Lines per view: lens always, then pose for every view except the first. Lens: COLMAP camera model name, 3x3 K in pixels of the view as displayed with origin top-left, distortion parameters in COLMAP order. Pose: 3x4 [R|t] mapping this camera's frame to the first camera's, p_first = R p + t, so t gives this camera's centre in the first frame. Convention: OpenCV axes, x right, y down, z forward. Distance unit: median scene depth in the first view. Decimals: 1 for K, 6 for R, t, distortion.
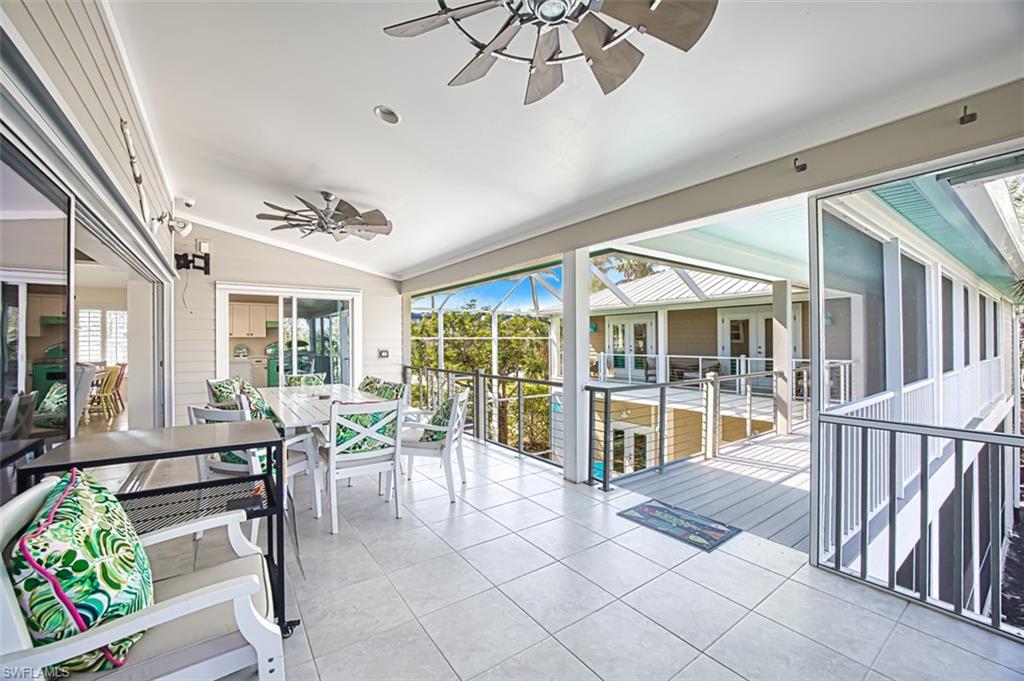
lens RADIAL K [[399.7, 0, 504.9], [0, 399.7, 340.9], [0, 0, 1]] dist [-0.002695, 0.000001]
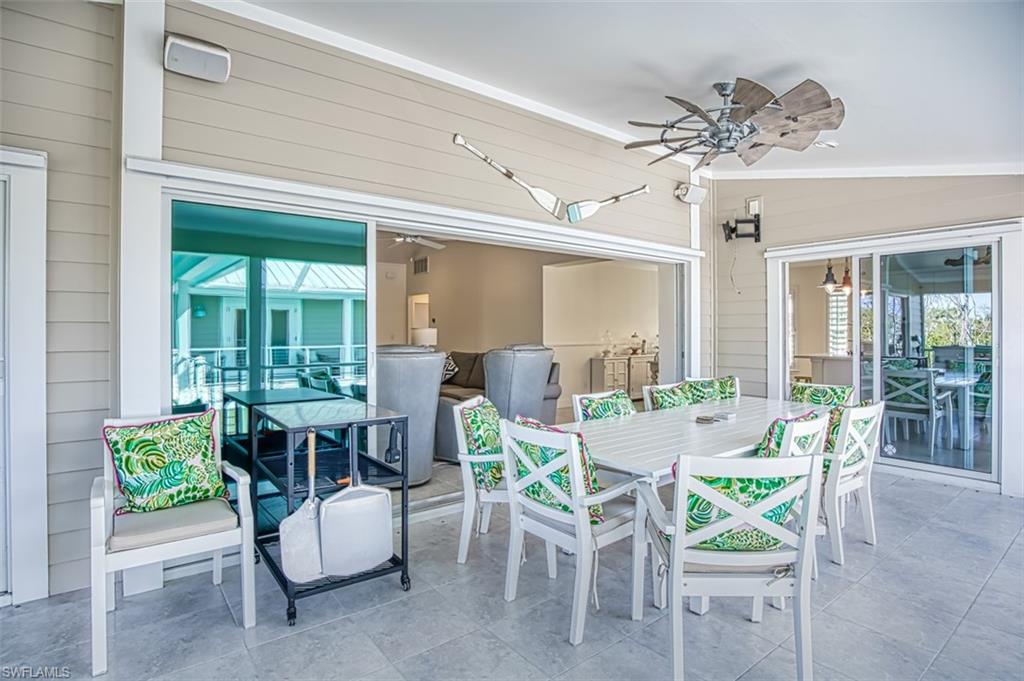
lens RADIAL K [[555.0, 0, 510.8], [0, 555.0, 331.7], [0, 0, 1]] dist [-0.005048, -0.000809]
pose [[0.044142, 0.004907, -0.999013, 0.294768], [-0.002945, 0.999984, 0.004782, -0.000267], [0.999021, 0.002731, 0.044156, 0.510400]]
